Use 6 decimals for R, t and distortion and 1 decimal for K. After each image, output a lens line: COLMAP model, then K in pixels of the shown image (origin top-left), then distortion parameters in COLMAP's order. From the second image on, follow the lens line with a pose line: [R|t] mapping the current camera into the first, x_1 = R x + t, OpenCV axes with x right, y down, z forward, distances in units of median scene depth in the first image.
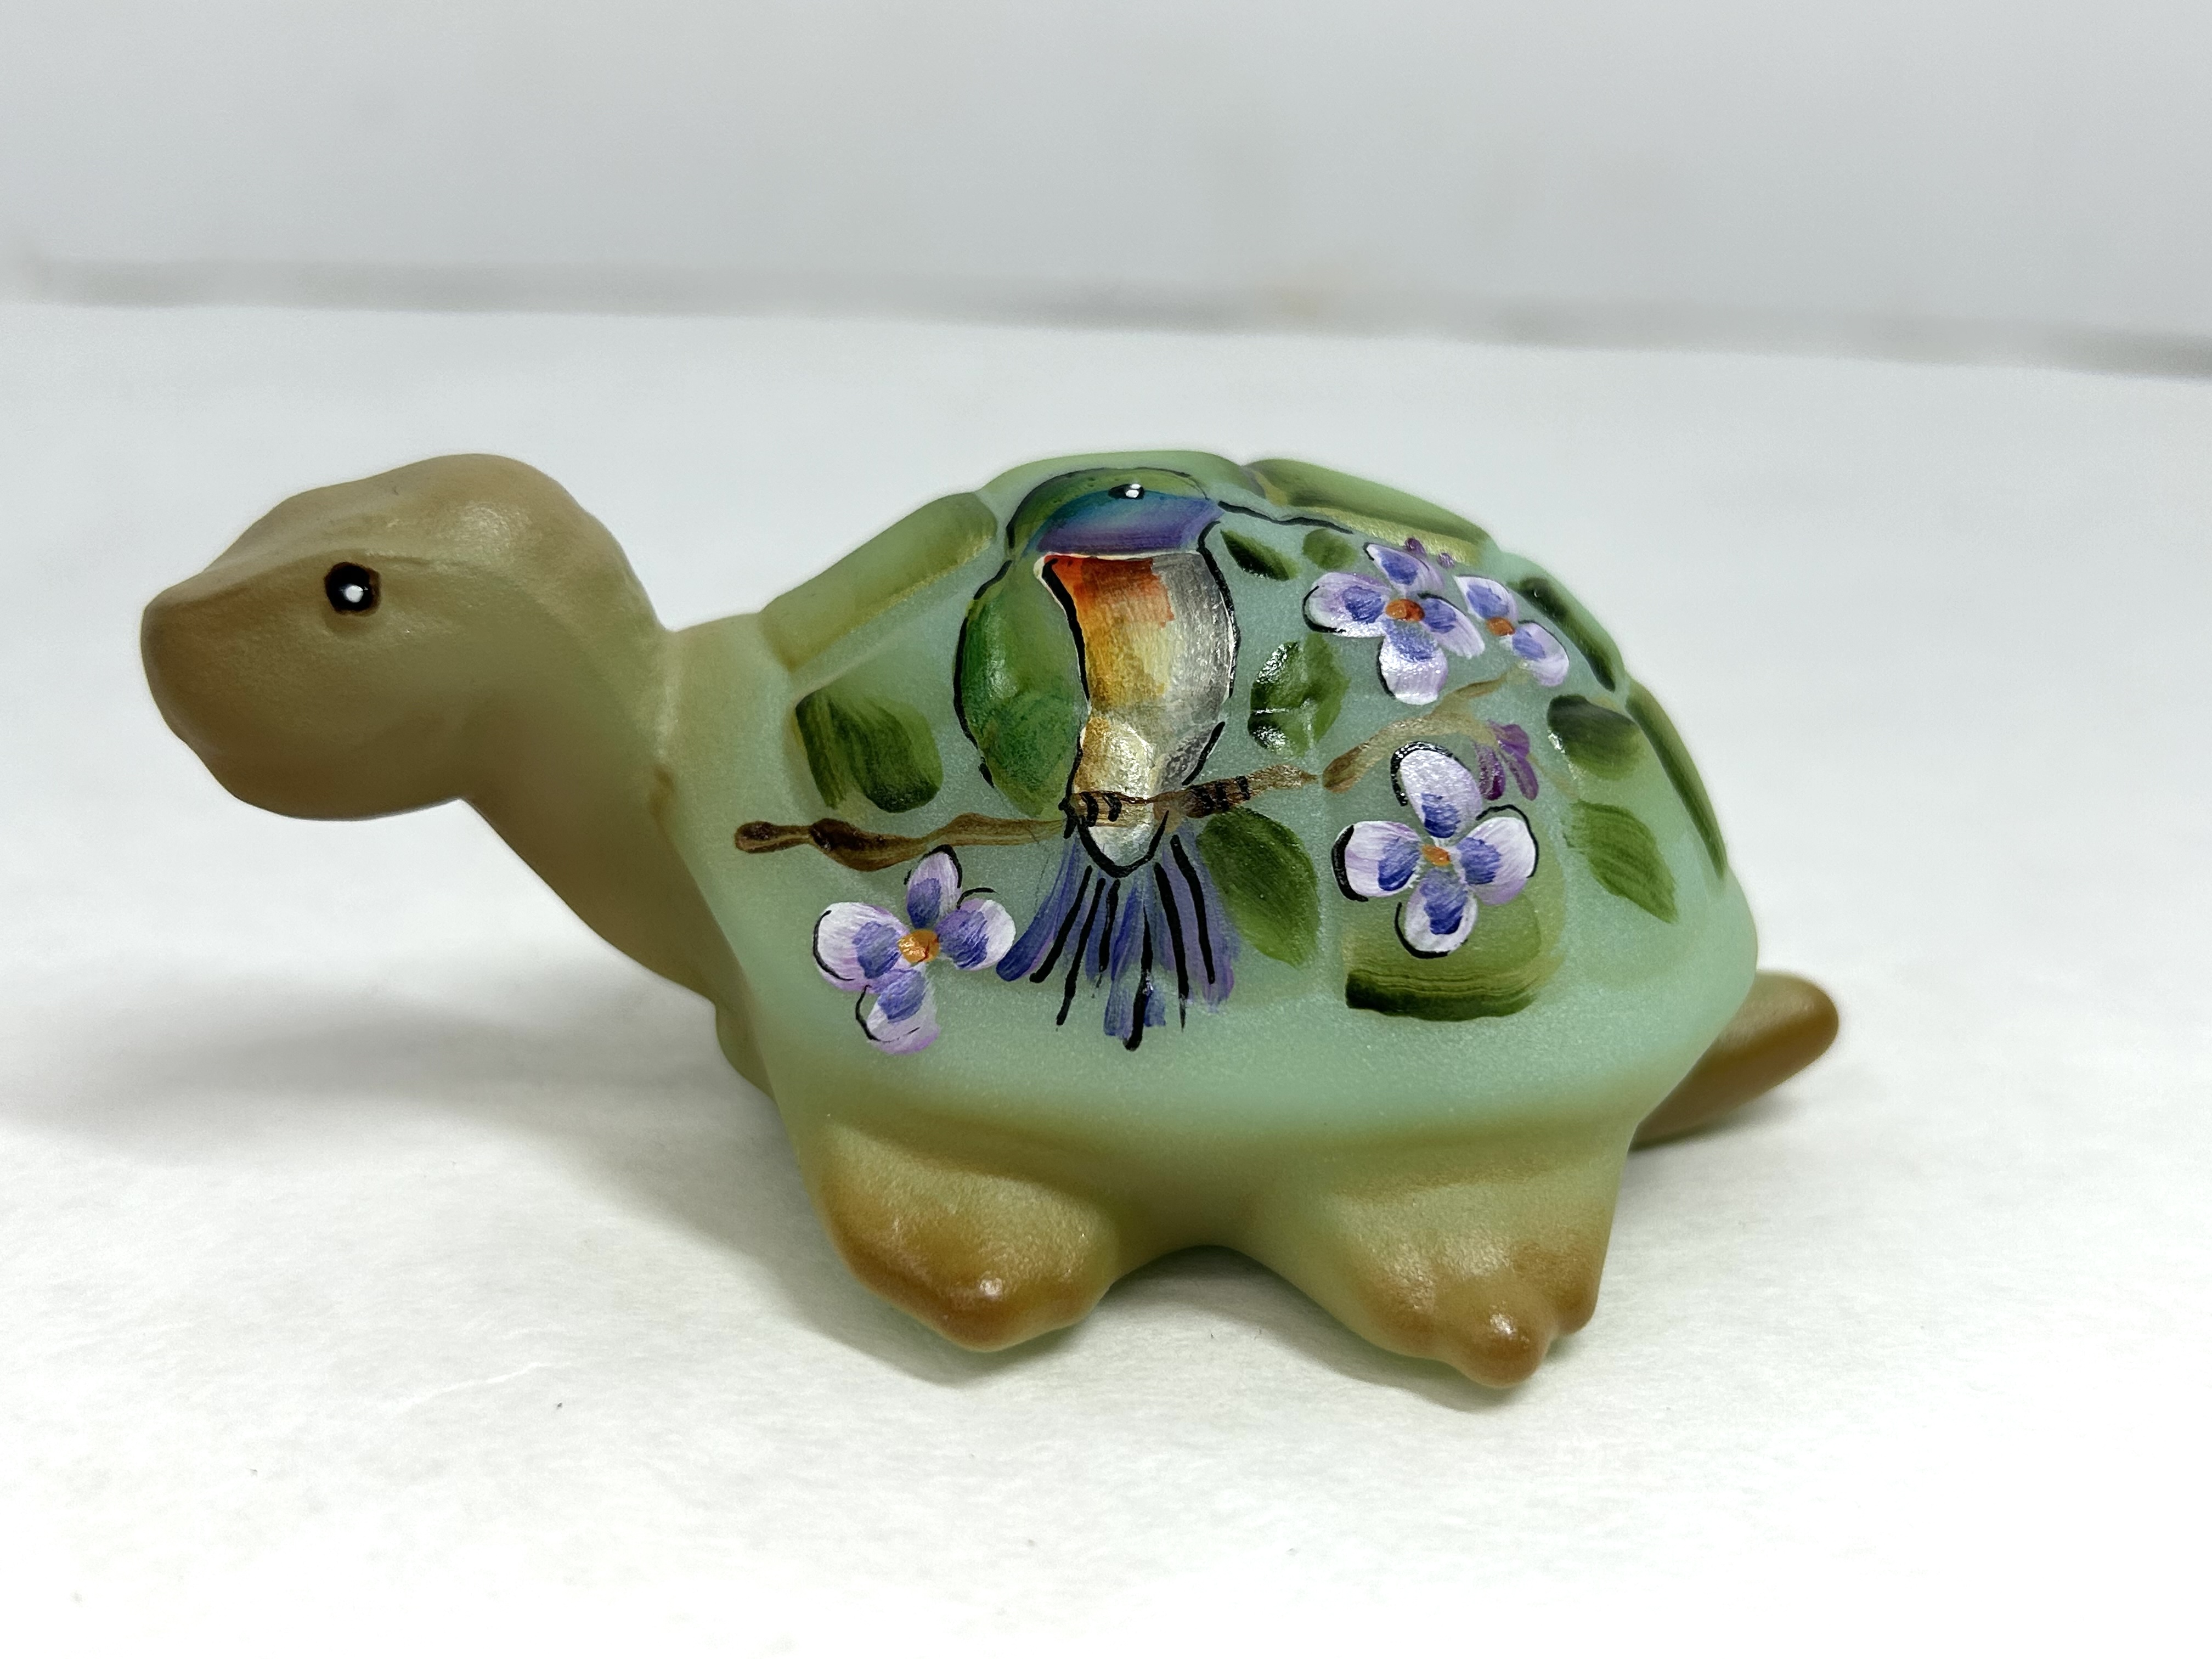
lens RADIAL K [[2220.7, 0, 1095.7], [0, 2220.7, 827.3], [0, 0, 1]] dist [0.058452, 0.000000]
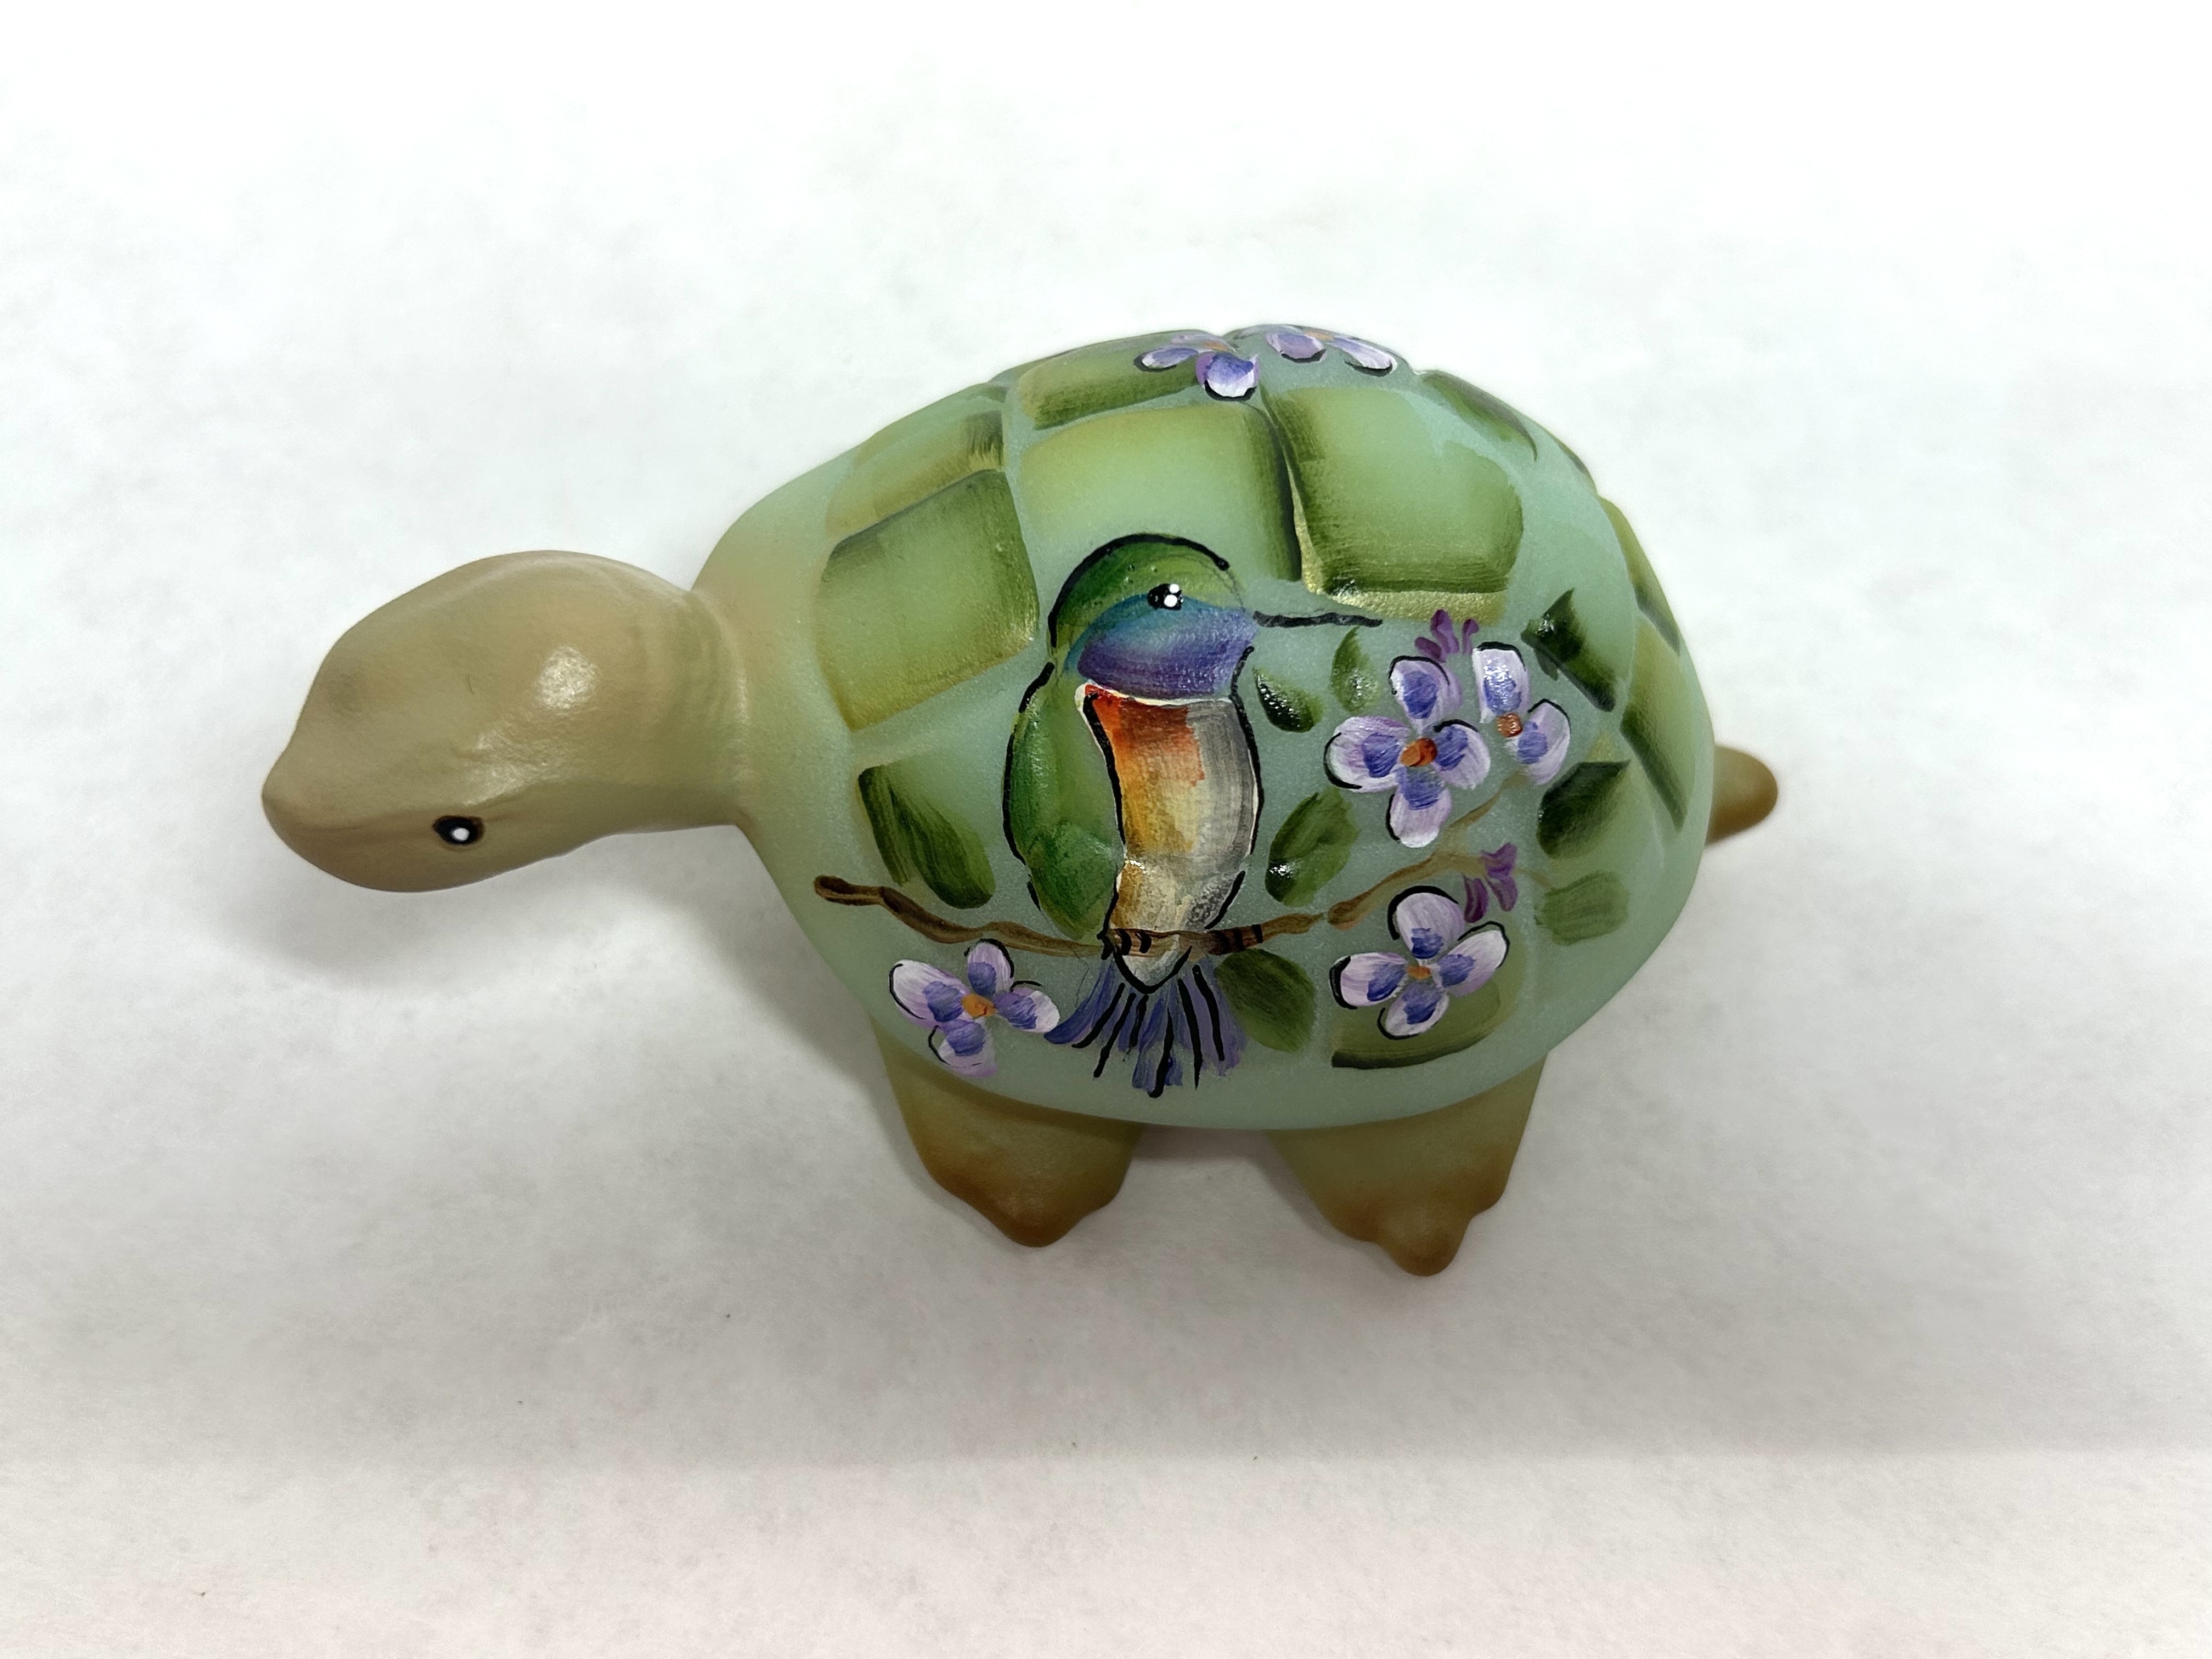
lens RADIAL K [[2220.7, 0, 1117.0], [0, 2220.7, 822.9], [0, 0, 1]] dist [0.058452, 0.000000]
pose [[0.999861, 0.016249, 0.003771, -0.011409], [-0.014554, 0.739359, 0.673154, -0.813687], [0.008151, -0.673116, 0.739492, 0.181148]]
